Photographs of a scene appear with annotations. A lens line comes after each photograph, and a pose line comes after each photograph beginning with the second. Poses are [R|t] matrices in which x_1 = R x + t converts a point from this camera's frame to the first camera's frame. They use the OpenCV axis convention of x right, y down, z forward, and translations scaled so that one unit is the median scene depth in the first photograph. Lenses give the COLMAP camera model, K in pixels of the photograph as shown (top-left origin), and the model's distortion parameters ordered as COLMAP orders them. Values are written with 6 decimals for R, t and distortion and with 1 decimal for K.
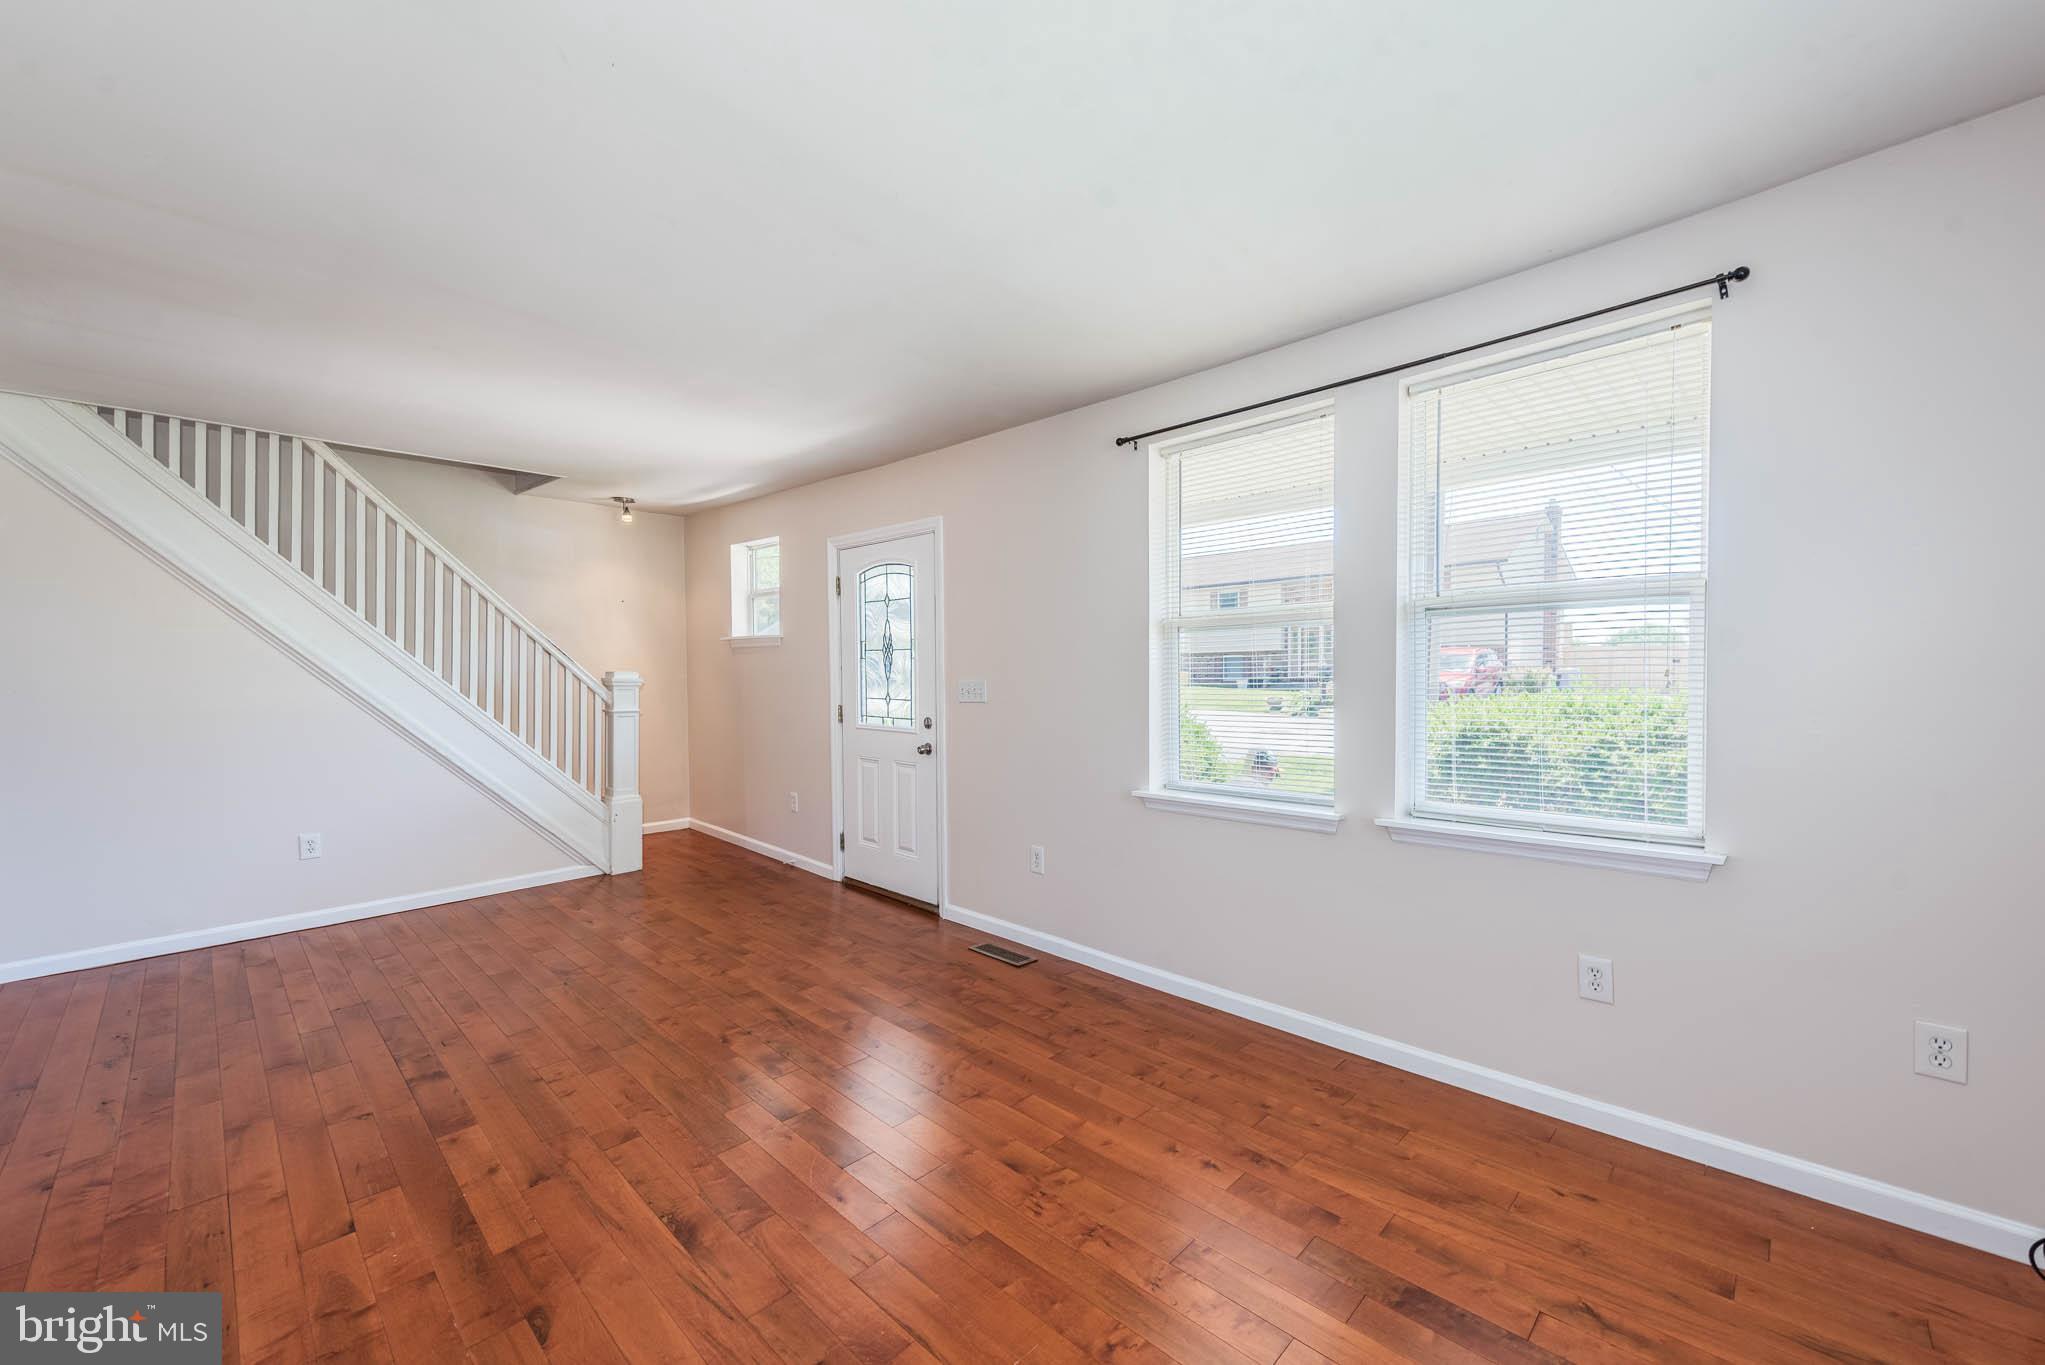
lens RADIAL K [[813.3, 0, 1014.5], [0, 813.3, 693.3], [0, 0, 1]] dist [0.004974, -0.000220]
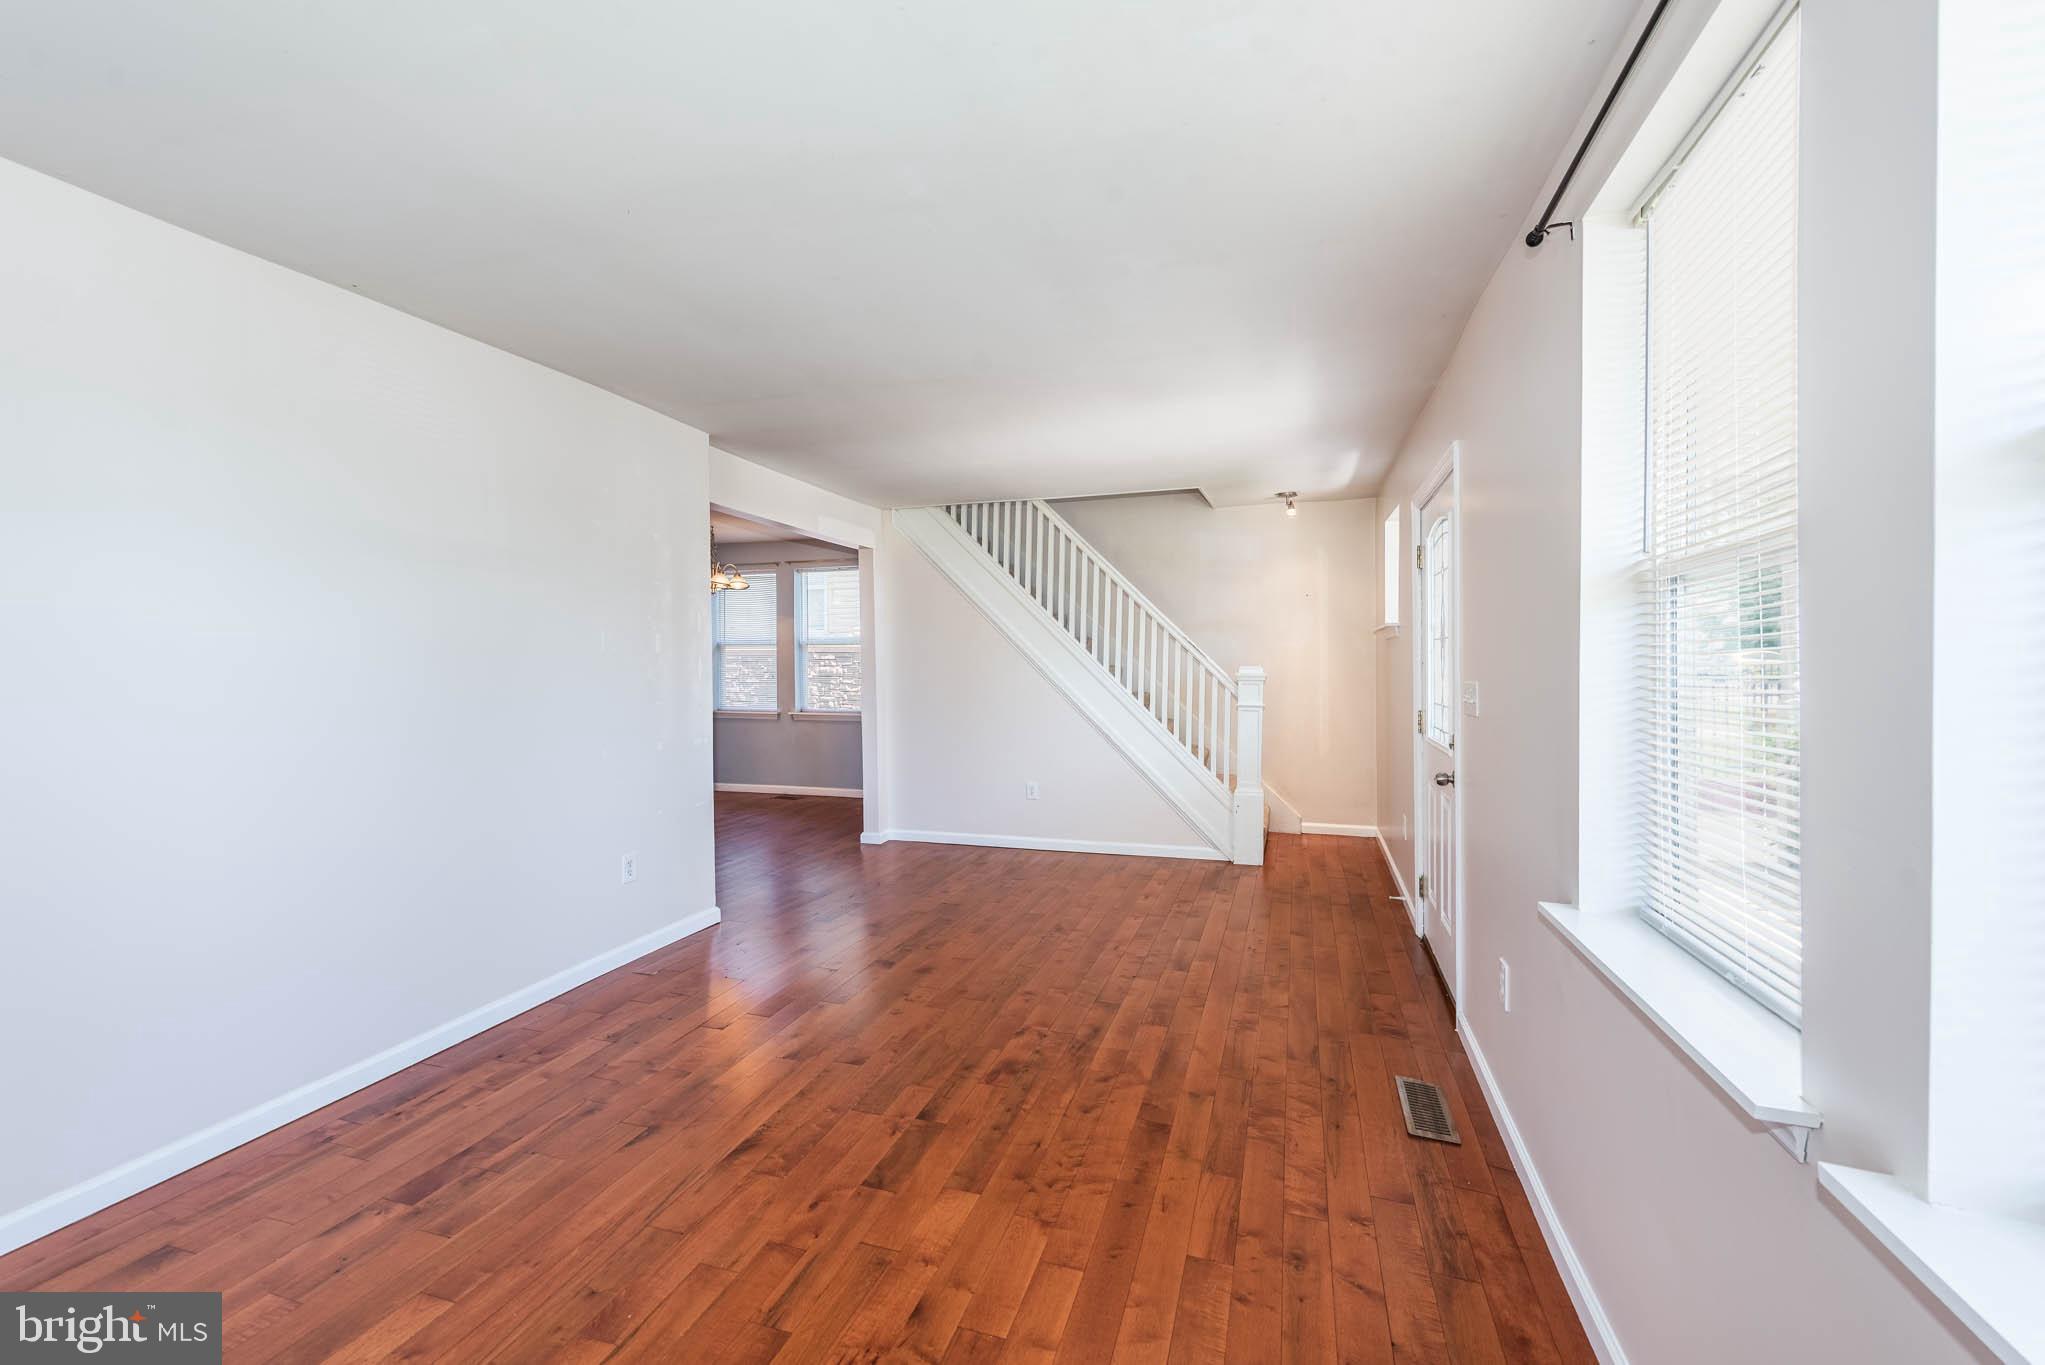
lens RADIAL K [[803.1, 0, 1014.6], [0, 803.1, 671.9], [0, 0, 1]] dist [0.012940, -0.000064]
pose [[0.439260, 0.011243, -0.898290, 0.406064], [-0.024507, 0.999700, 0.000528, -0.017771], [0.898026, 0.021783, 0.439403, 0.408370]]
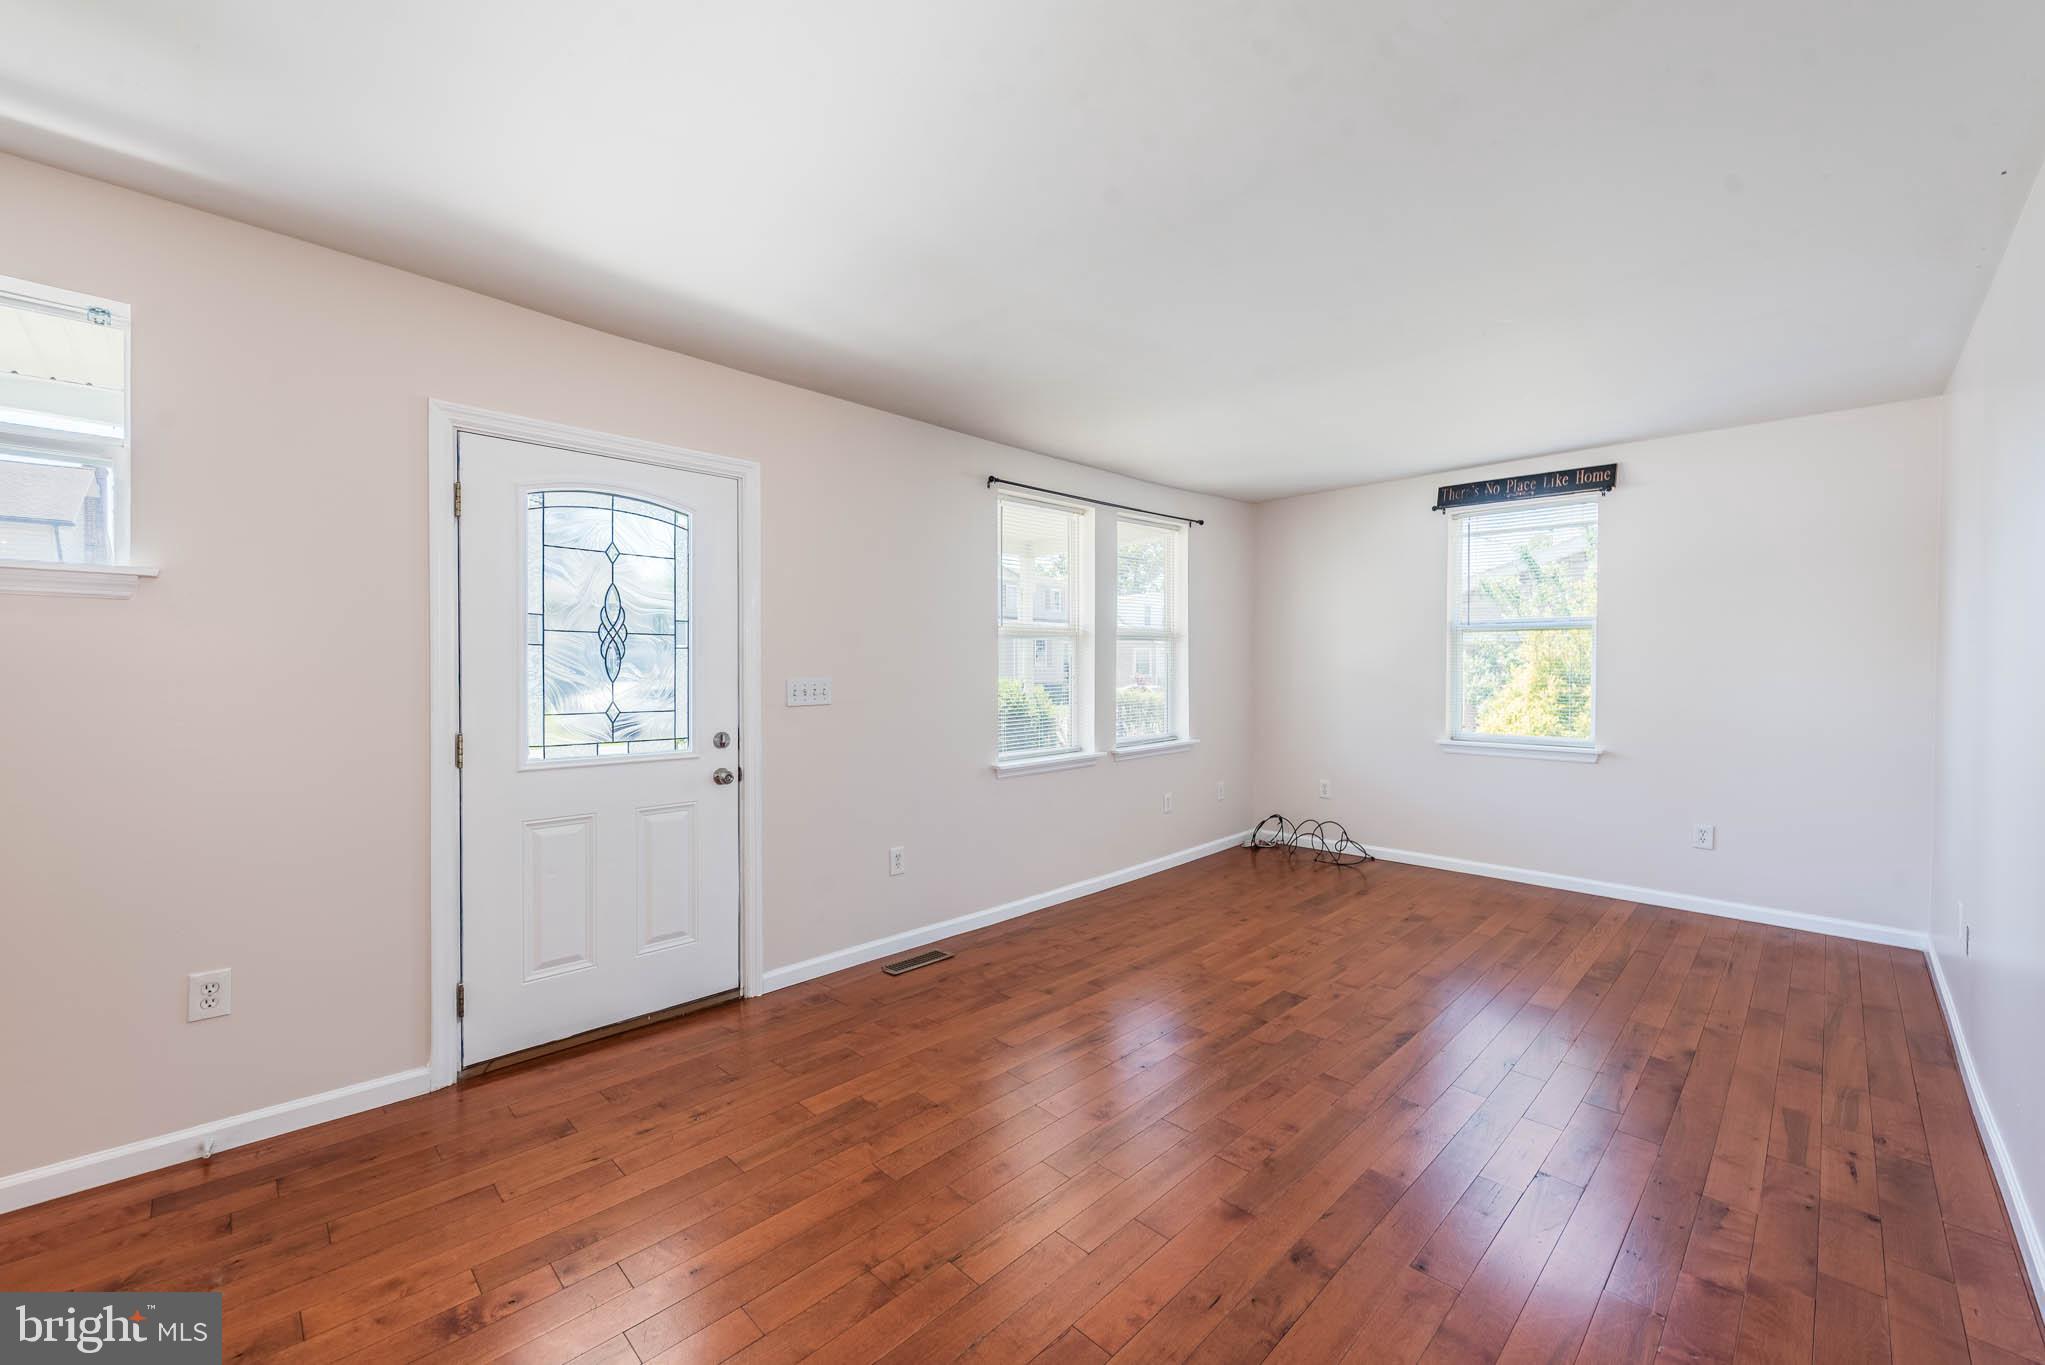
lens RADIAL K [[828.1, 0, 1030.6], [0, 828.1, 677.1], [0, 0, 1]] dist [0.011056, 0.000016]
pose [[-0.014160, -0.008104, 0.999867, -0.972278], [0.027345, 0.999590, 0.008489, -0.020330], [-0.999526, 0.027461, -0.013932, 0.850663]]
